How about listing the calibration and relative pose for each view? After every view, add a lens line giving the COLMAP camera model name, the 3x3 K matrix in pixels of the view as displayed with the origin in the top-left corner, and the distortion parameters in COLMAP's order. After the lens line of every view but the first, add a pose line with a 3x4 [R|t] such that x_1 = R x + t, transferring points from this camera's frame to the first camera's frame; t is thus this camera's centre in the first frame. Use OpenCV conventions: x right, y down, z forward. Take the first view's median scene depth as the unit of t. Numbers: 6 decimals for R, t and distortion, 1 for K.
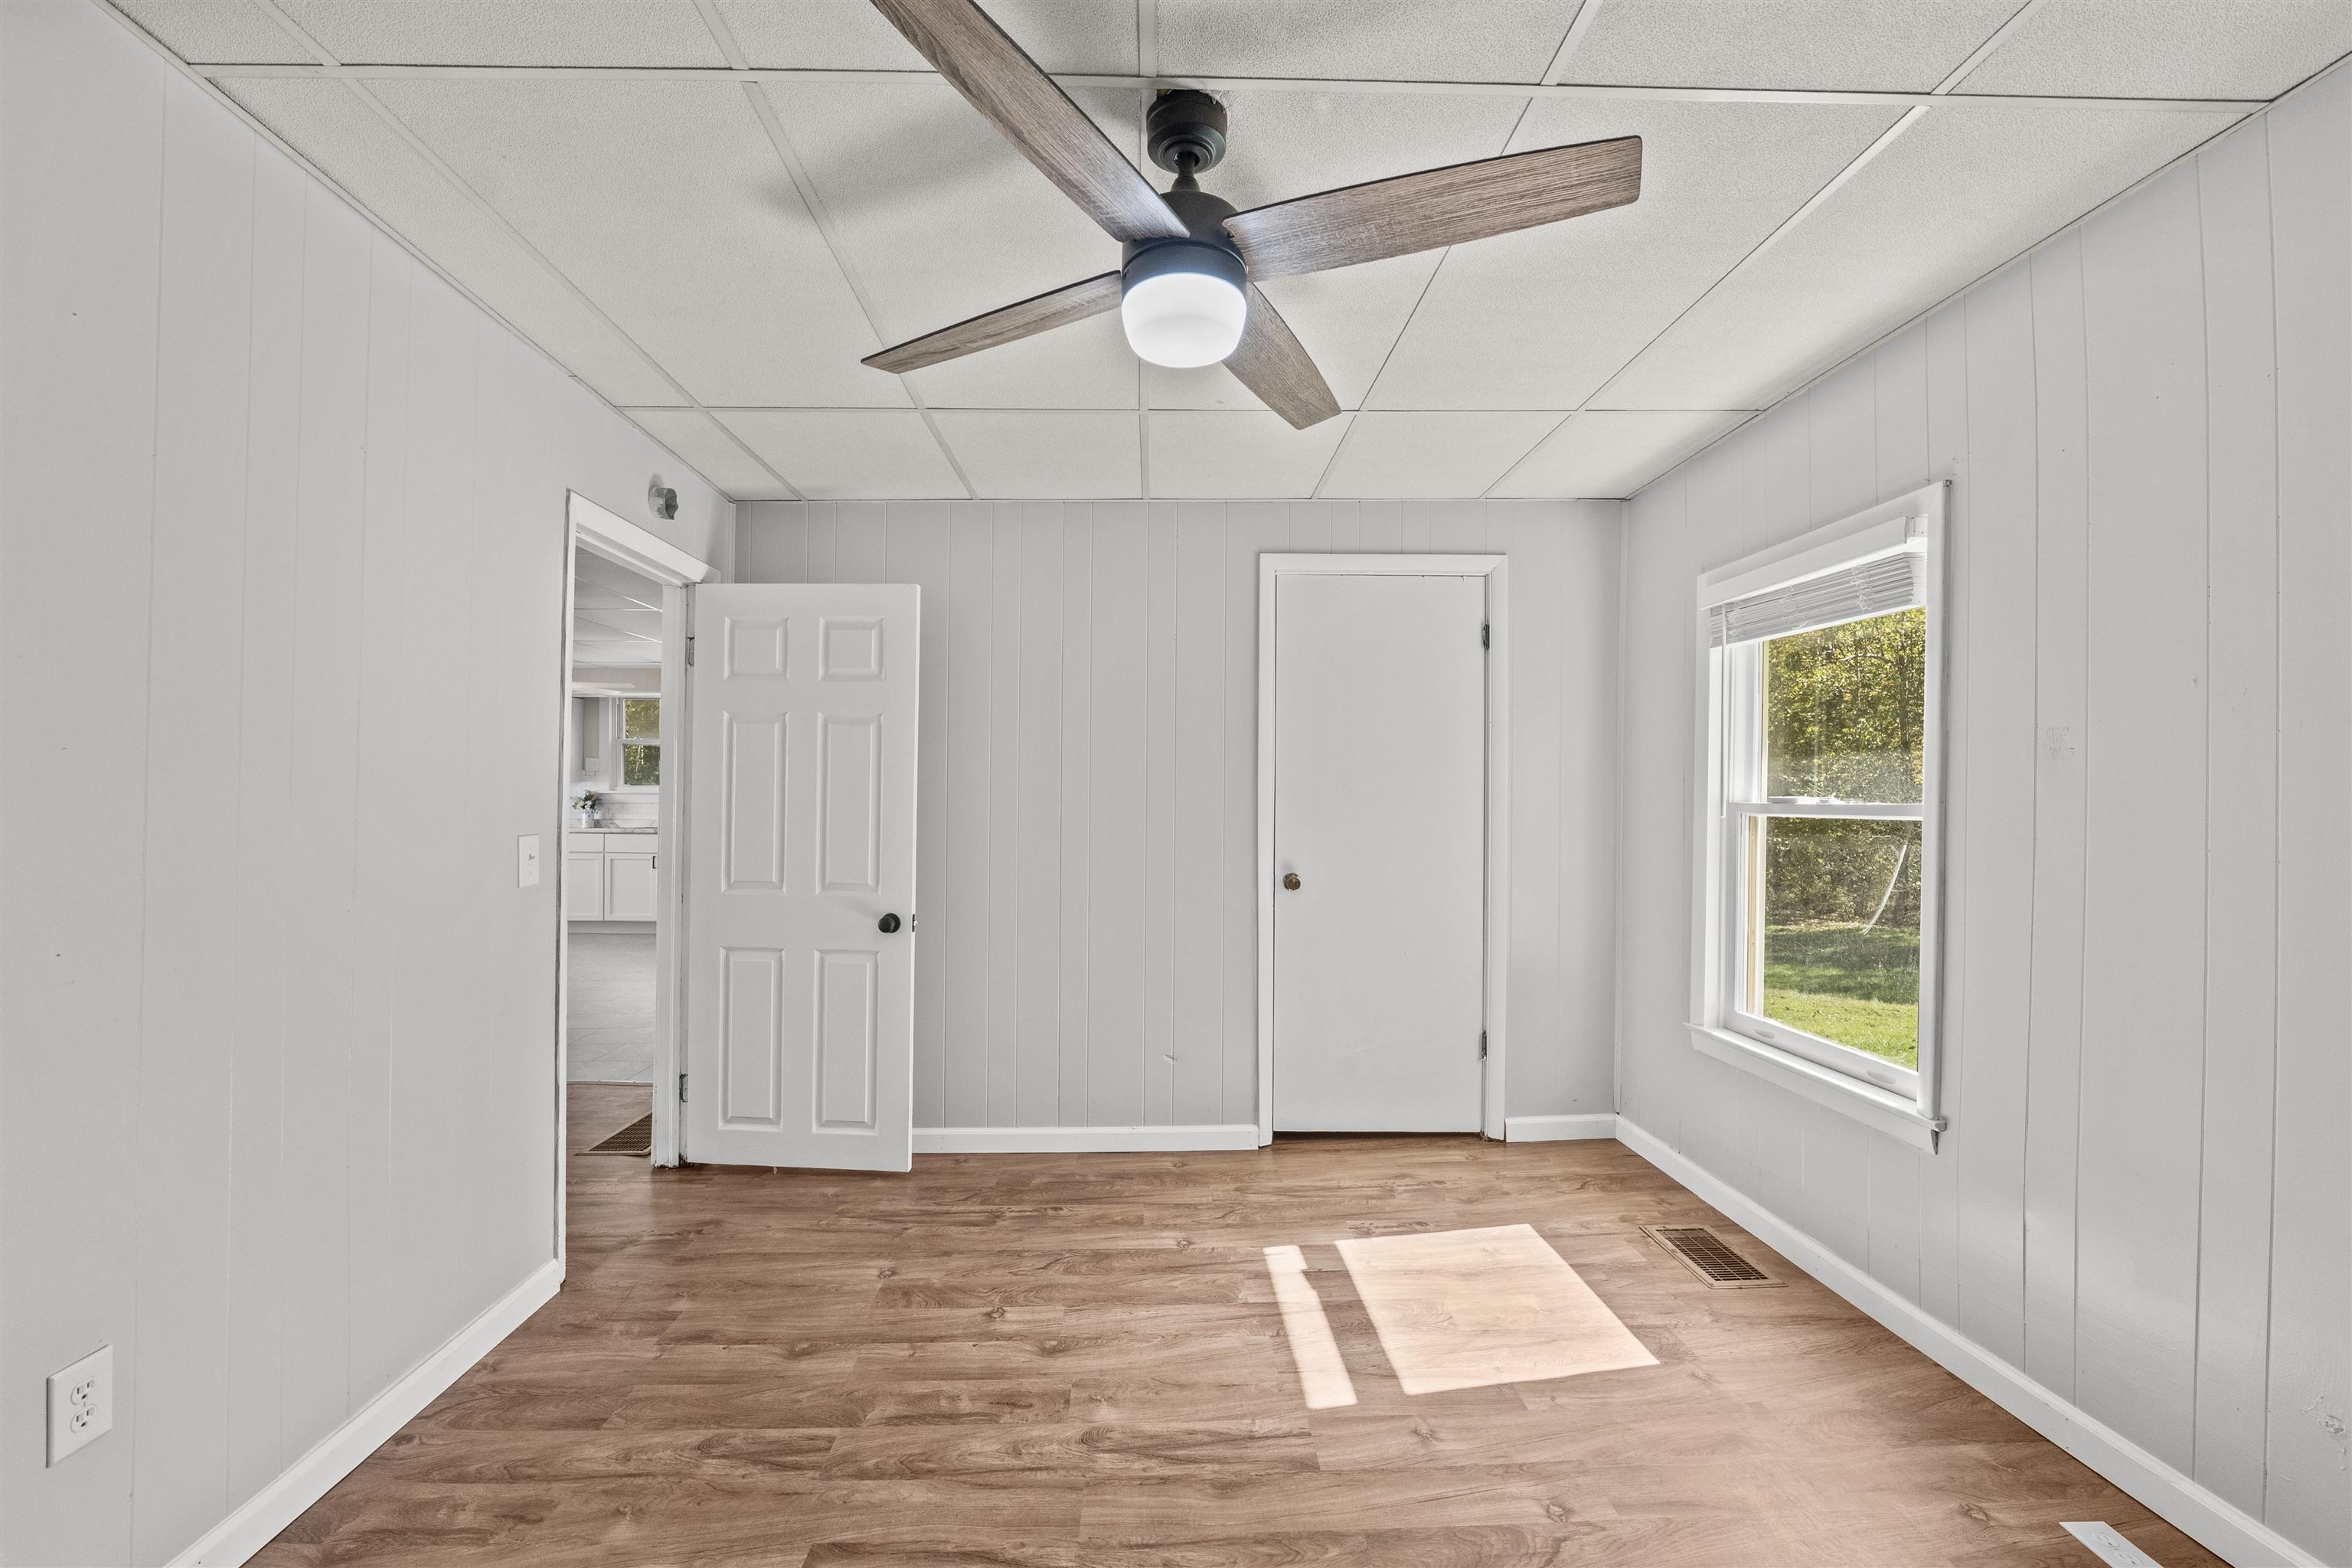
lens RADIAL K [[972.2, 0, 1165.2], [0, 972.2, 786.0], [0, 0, 1]] dist [-0.025725, 0.003458]
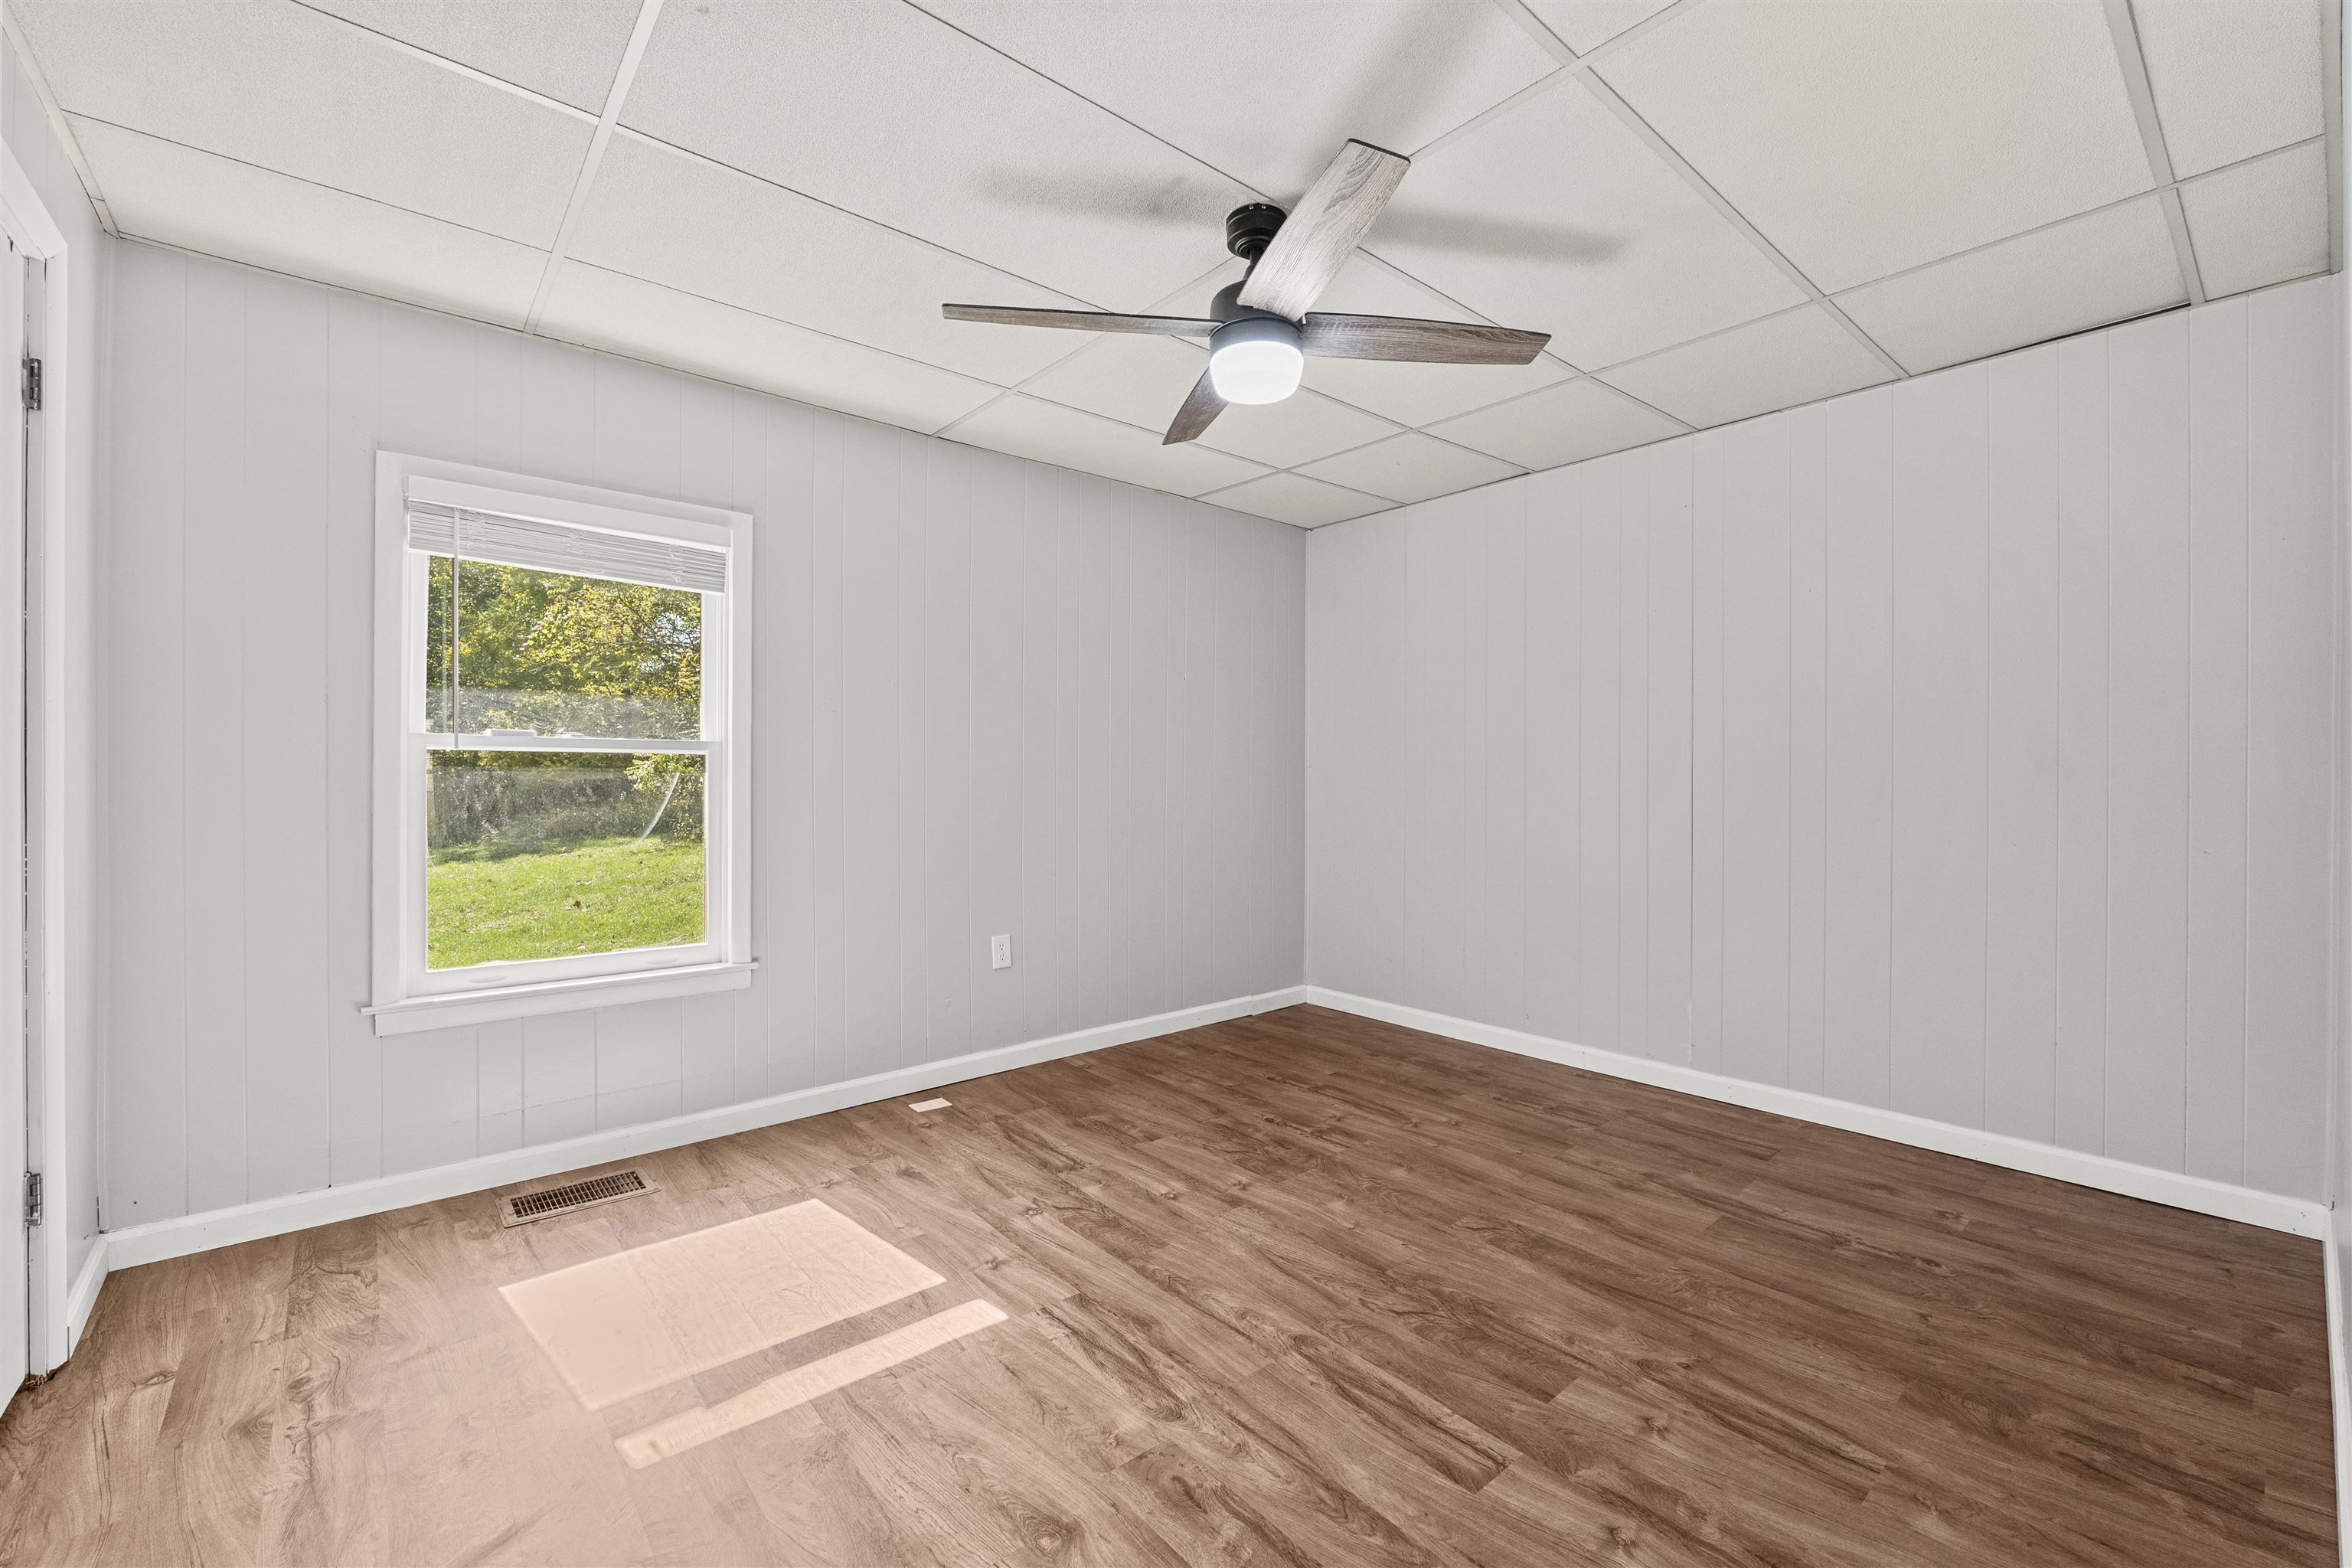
lens RADIAL K [[972.2, 0, 1165.2], [0, 972.2, 786.0], [0, 0, 1]] dist [-0.025725, 0.003458]
pose [[-0.629394, -0.016358, 0.776914, -0.765513], [-0.017111, 0.999828, 0.007189, 0.070536], [-0.776898, -0.008769, -0.629565, 1.561756]]
